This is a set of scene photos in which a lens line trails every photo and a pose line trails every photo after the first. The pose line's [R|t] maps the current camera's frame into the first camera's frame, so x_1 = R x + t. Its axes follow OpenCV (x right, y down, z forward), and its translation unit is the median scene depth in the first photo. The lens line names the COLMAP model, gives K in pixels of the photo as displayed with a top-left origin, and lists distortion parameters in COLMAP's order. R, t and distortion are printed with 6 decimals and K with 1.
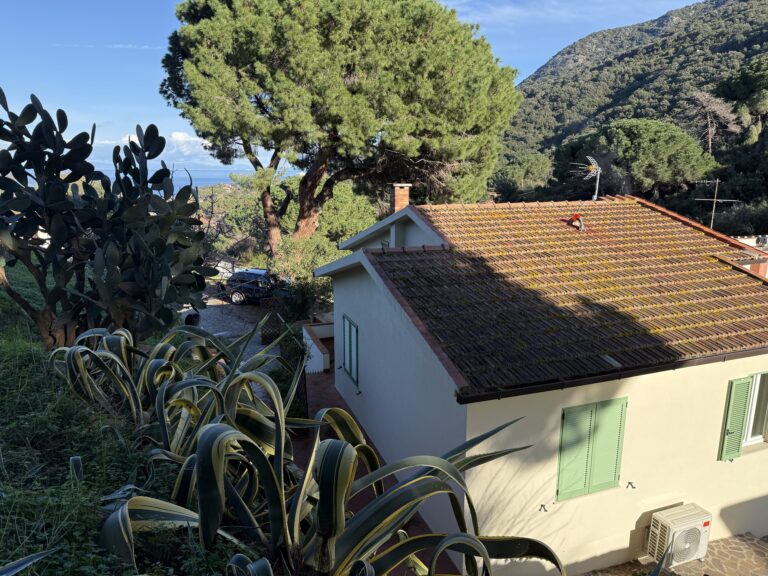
lens RADIAL K [[551.3, 0, 384.0], [0, 551.3, 288.0], [0, 0, 1]] dist [0.048668, -0.059478]
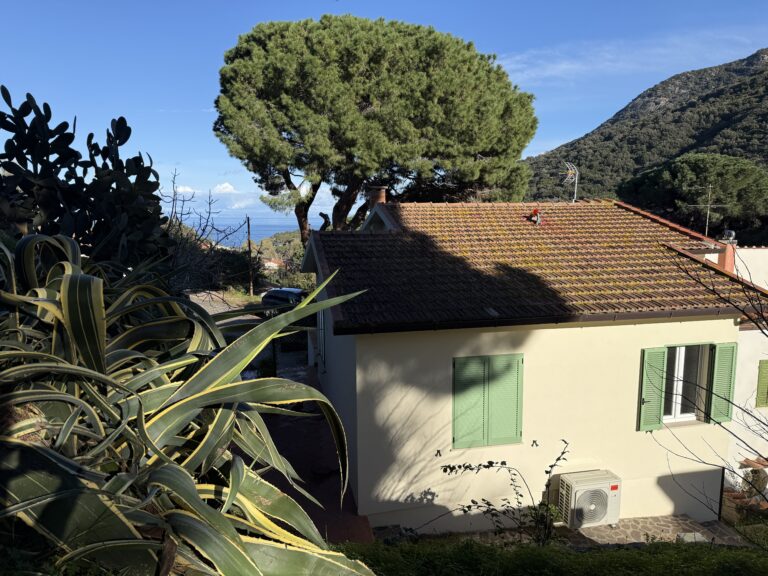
lens RADIAL K [[552.8, 0, 384.0], [0, 552.8, 288.0], [0, 0, 1]] dist [0.055440, -0.061189]
pose [[0.990681, 0.011248, -0.135741, 0.123632], [-0.022500, 0.996407, -0.081648, 0.063894], [0.134335, 0.083941, 0.987374, -0.038299]]
